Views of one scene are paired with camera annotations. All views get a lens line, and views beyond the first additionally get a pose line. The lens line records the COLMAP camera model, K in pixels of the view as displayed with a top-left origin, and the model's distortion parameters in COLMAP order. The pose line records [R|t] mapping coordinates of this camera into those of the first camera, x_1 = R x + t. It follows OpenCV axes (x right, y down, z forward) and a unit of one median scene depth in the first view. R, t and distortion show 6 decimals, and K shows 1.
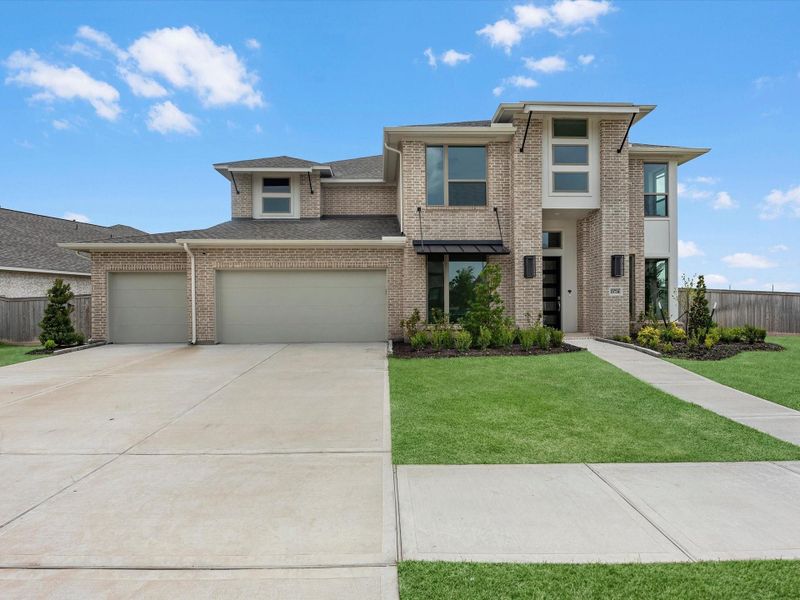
lens RADIAL K [[367.5, 0, 397.8], [0, 367.5, 301.6], [0, 0, 1]] dist [-0.001079, -0.000296]
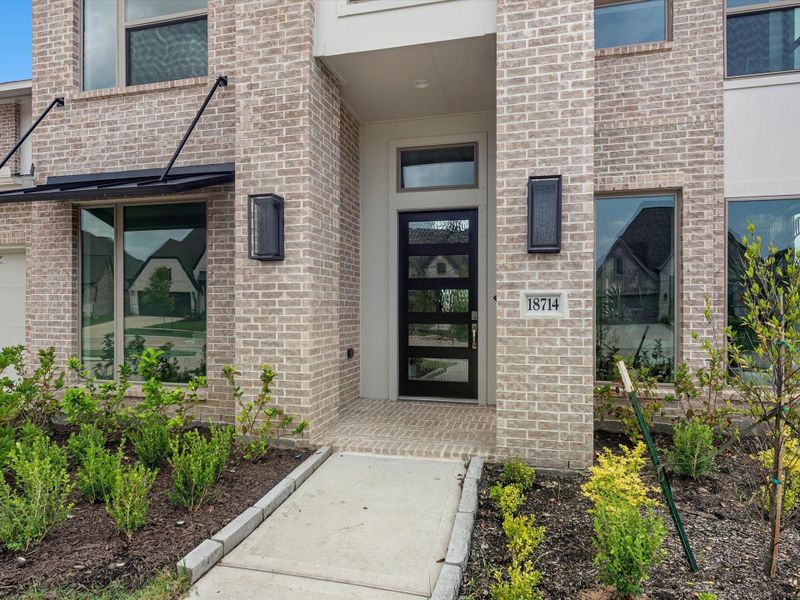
lens RADIAL K [[447.1, 0, 400.0], [0, 447.1, 300.0], [0, 0, 1]] dist [-0.002102, -0.000934]
pose [[0.967010, 0.006182, -0.254665, 0.565338], [-0.007965, 0.999950, -0.005970, -0.027013], [0.254616, 0.007802, 0.967011, 0.616257]]
